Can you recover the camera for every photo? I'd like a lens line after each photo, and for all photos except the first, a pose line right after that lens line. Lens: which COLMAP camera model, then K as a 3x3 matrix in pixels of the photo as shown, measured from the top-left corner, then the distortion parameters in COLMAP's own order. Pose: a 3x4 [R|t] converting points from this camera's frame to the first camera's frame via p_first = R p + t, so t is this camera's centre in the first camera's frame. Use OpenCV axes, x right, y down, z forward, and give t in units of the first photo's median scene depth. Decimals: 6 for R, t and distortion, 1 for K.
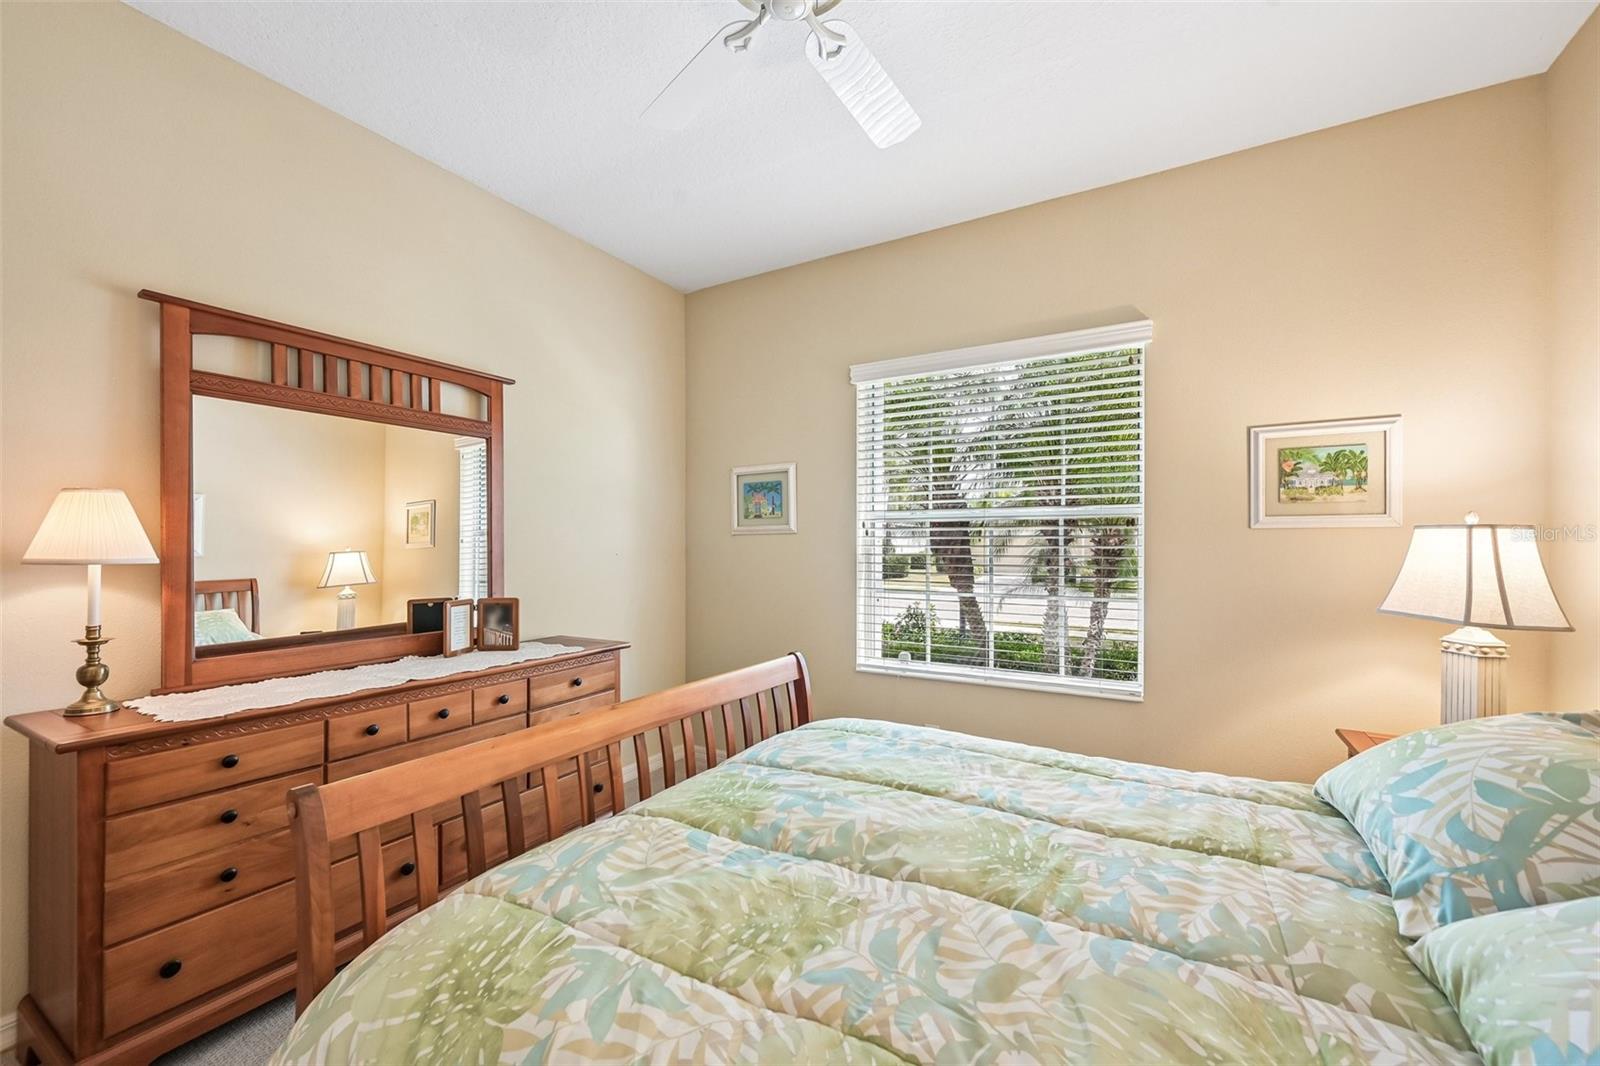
lens RADIAL K [[631.8, 0, 801.1], [0, 631.8, 546.6], [0, 0, 1]] dist [-0.001808, -0.000593]
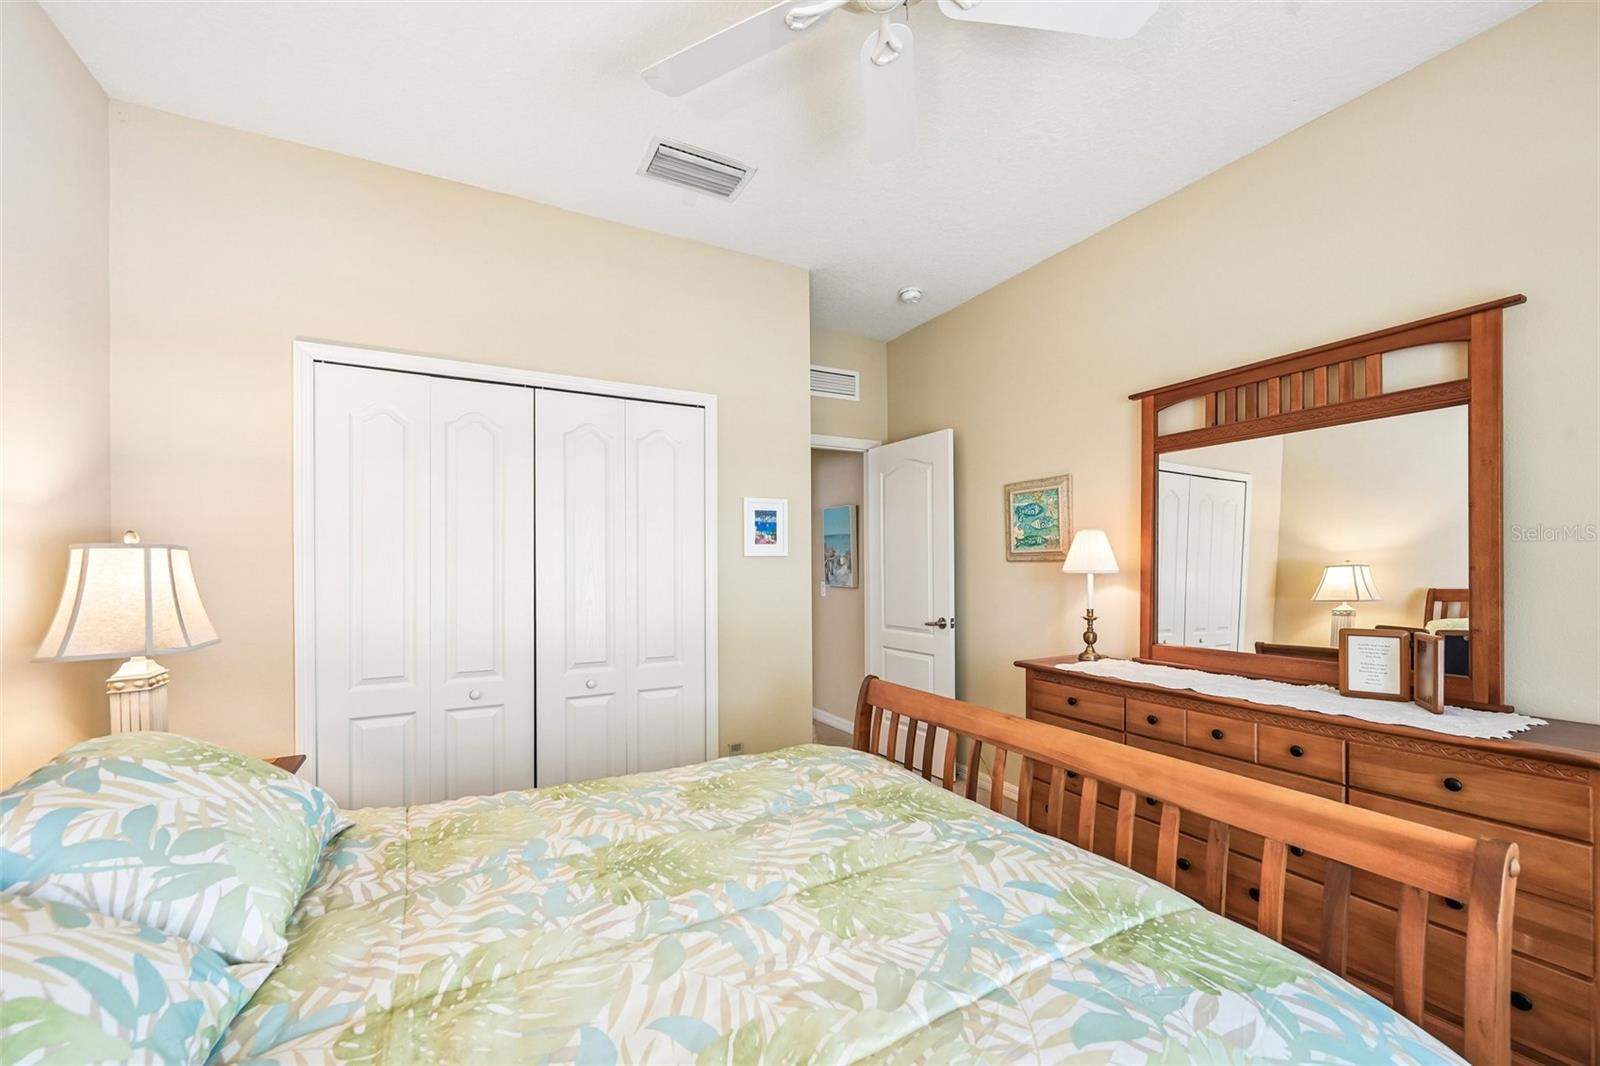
lens RADIAL K [[631.8, 0, 806.6], [0, 631.8, 569.7], [0, 0, 1]] dist [-0.001808, -0.000593]
pose [[-0.507625, 0.009525, -0.861526, 0.652228], [0.006092, 0.999954, 0.007466, 0.000615], [0.861557, -0.001458, -0.507659, 1.049094]]
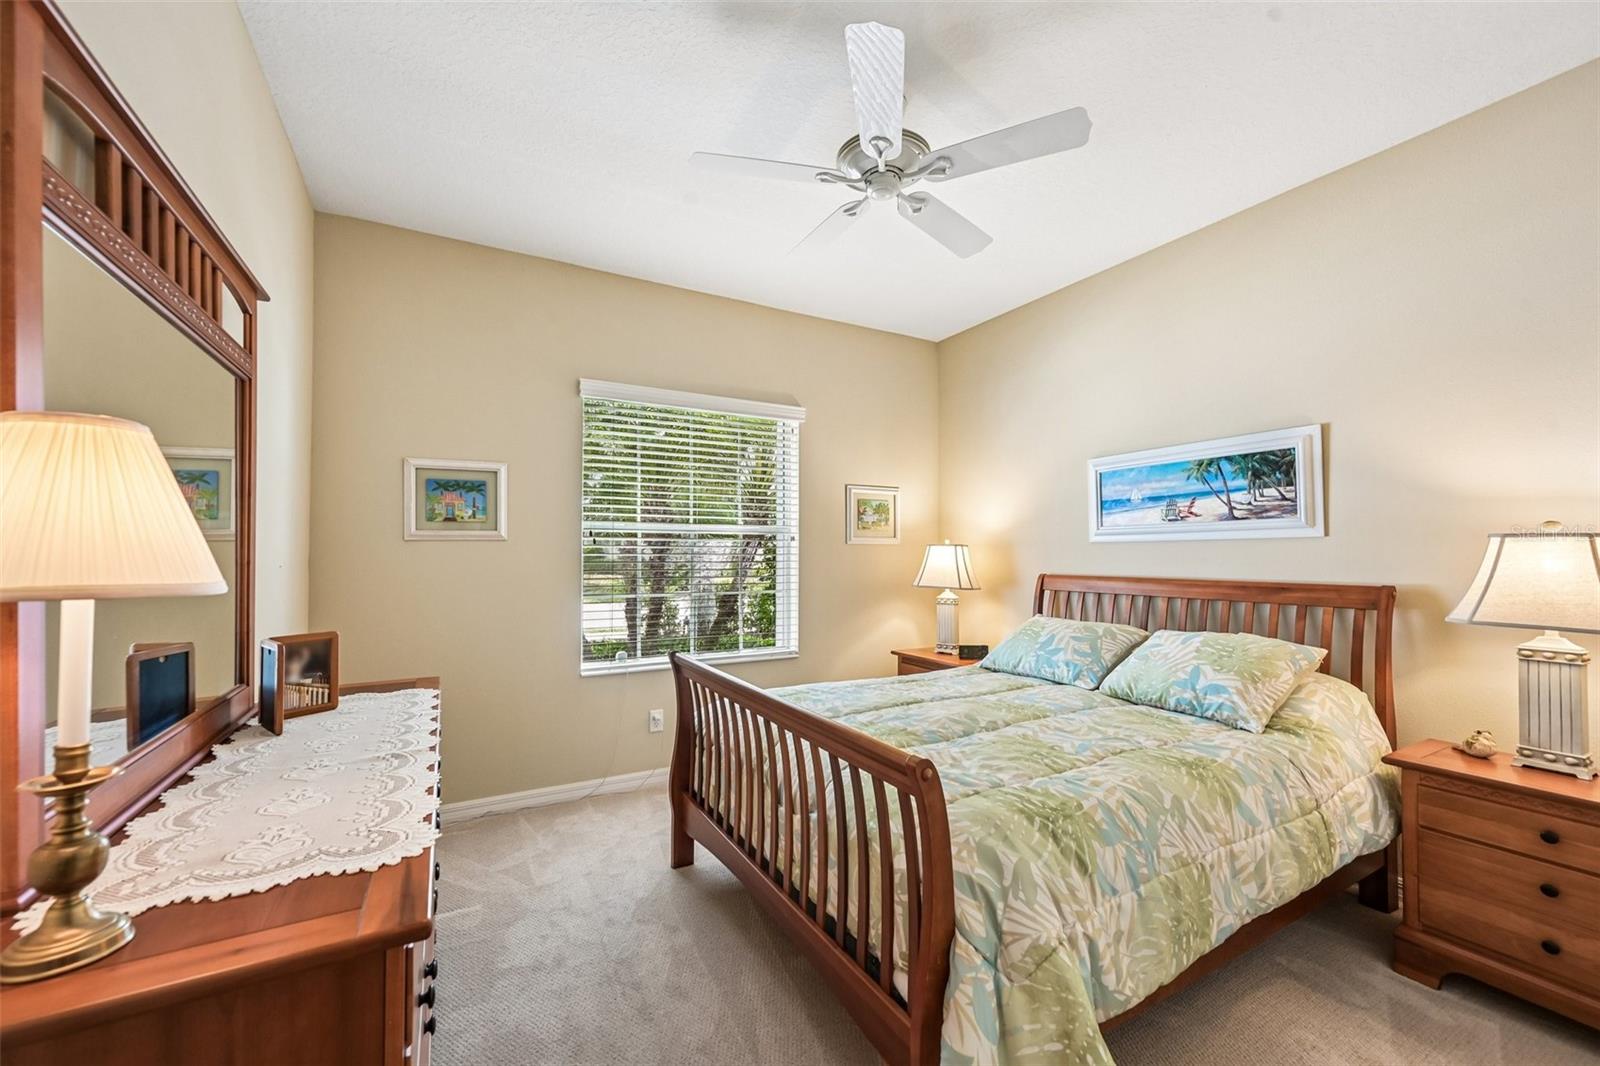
lens RADIAL K [[631.8, 0, 786.4], [0, 631.8, 544.9], [0, 0, 1]] dist [-0.001808, -0.000593]
pose [[0.518001, 0.012534, 0.855288, -1.067073], [0.000962, 0.999883, -0.015236, -0.000115], [-0.855379, 0.008715, 0.517929, 0.326612]]
